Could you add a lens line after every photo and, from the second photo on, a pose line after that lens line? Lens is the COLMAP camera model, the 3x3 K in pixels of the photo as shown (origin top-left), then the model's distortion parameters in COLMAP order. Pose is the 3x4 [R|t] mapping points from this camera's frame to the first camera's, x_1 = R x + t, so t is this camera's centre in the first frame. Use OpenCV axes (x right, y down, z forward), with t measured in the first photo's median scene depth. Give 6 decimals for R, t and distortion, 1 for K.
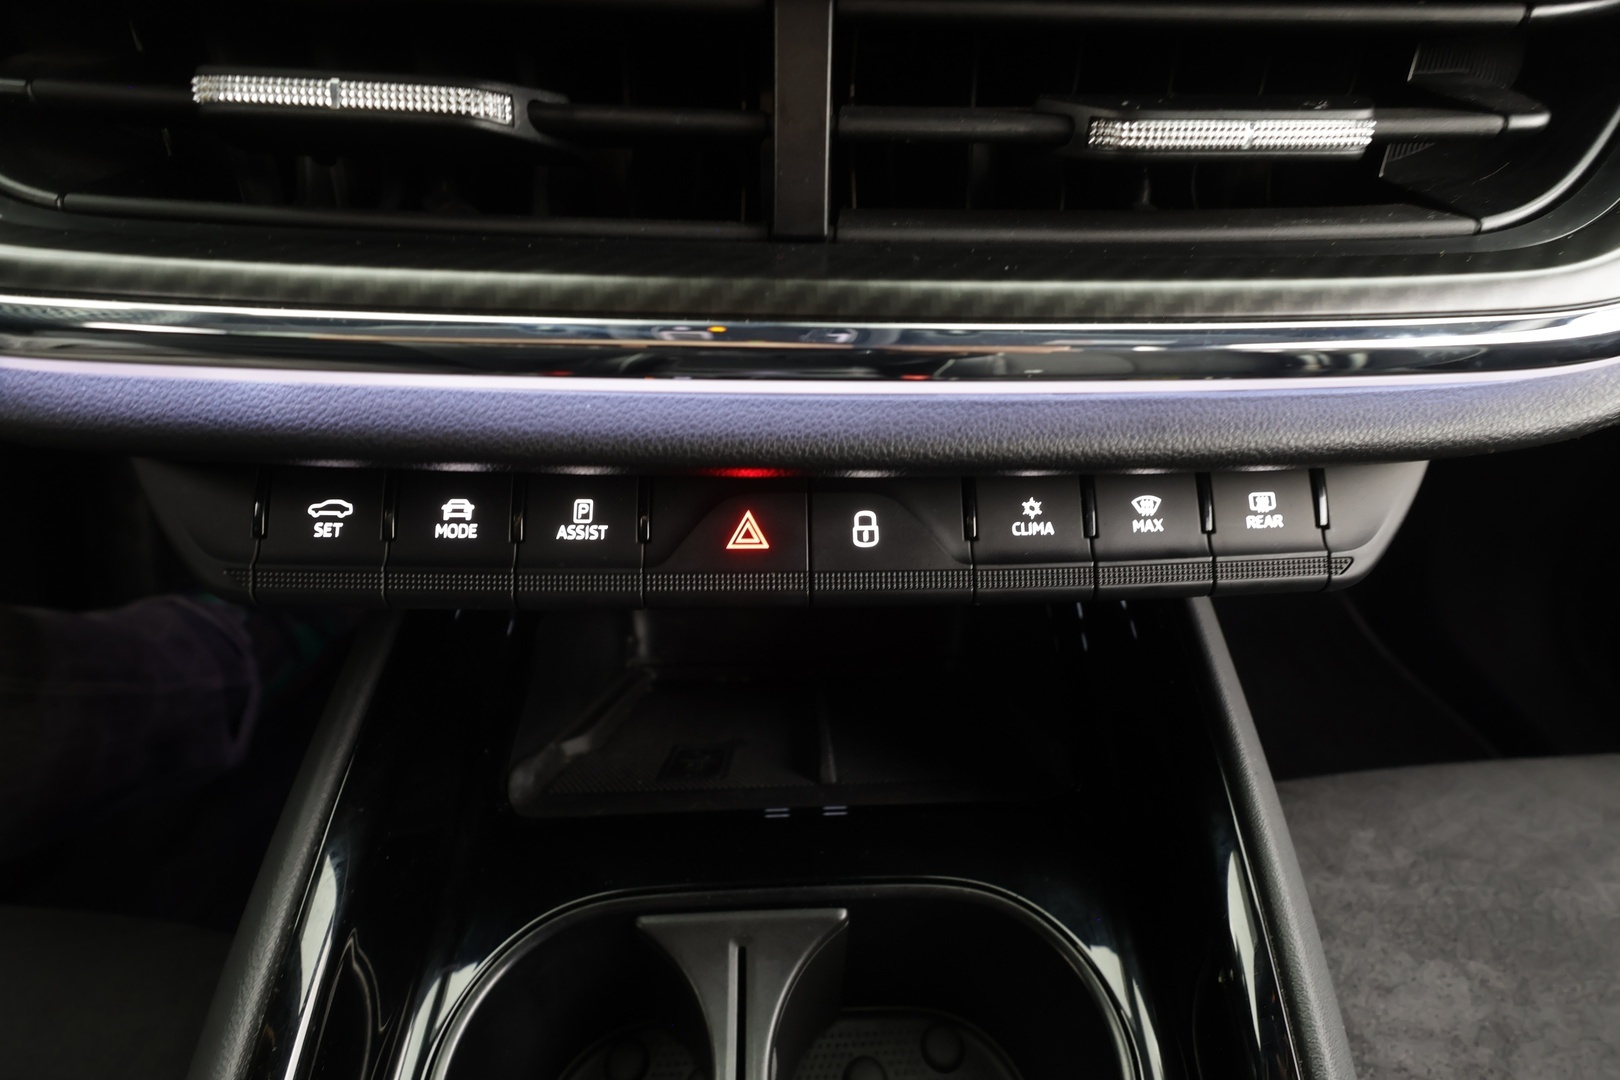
lens RADIAL K [[763.1, 0, 810.0], [0, 763.1, 540.0], [0, 0, 1]] dist [-0.000356, 0.000694]
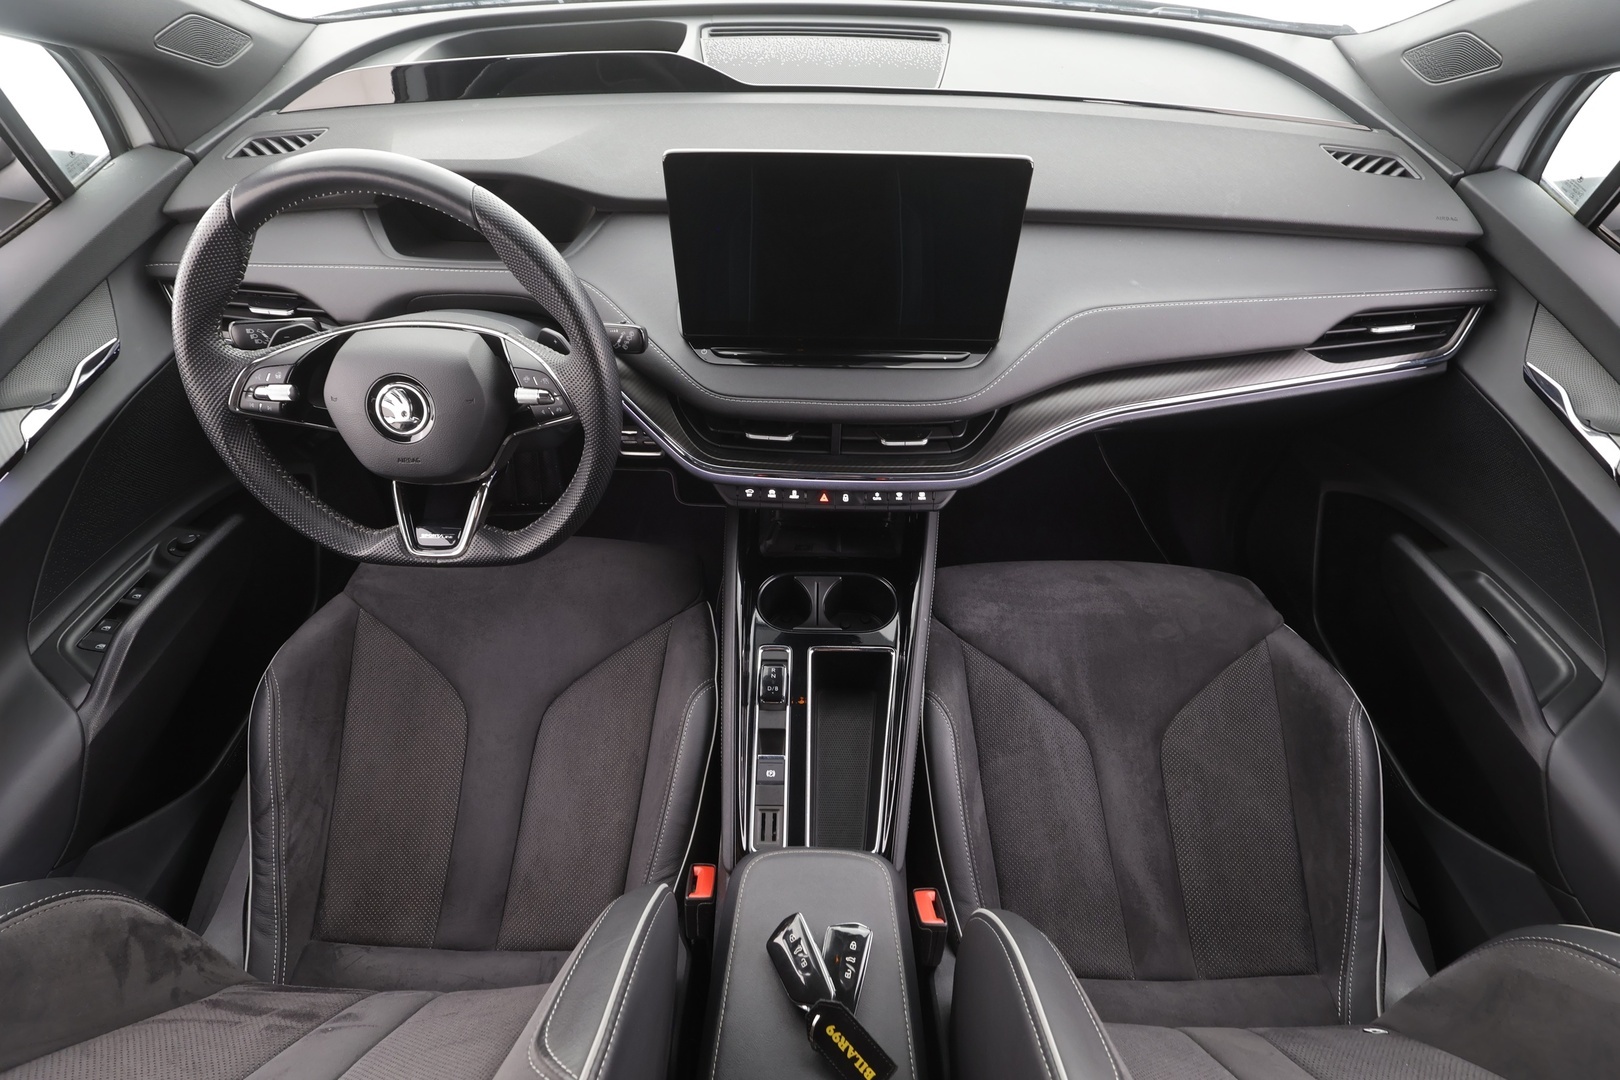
lens RADIAL K [[763.1, 0, 810.0], [0, 763.1, 540.0], [0, 0, 1]] dist [-0.000356, 0.000694]
pose [[0.998754, 0.036966, -0.033528, 0.011558], [-0.029964, 0.981428, 0.189476, -0.695124], [0.039910, -0.188235, 0.981313, -4.101304]]
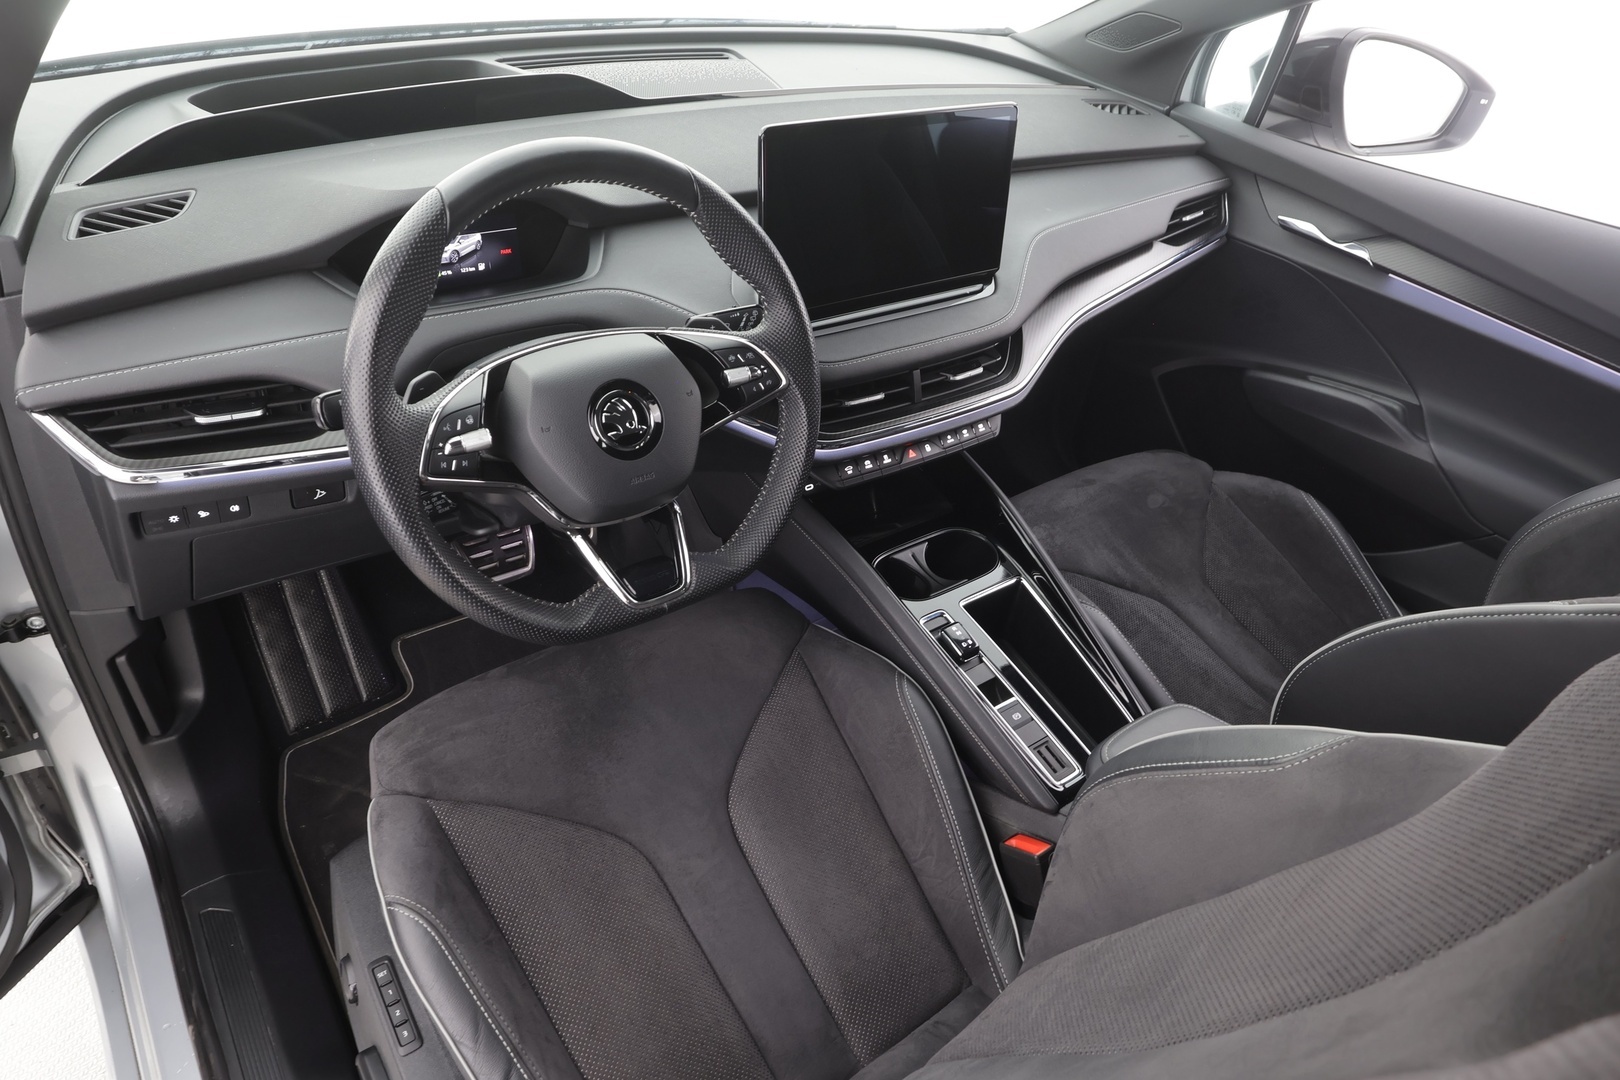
lens RADIAL K [[1036.2, 0, 810.0], [0, 1036.2, 540.0], [0, 0, 1]] dist [-0.000556, 0.000745]
pose [[0.824481, -0.279269, 0.492179, -4.090073], [0.289121, 0.955542, 0.057864, -0.055129], [-0.486458, 0.094592, 0.868569, -4.536930]]
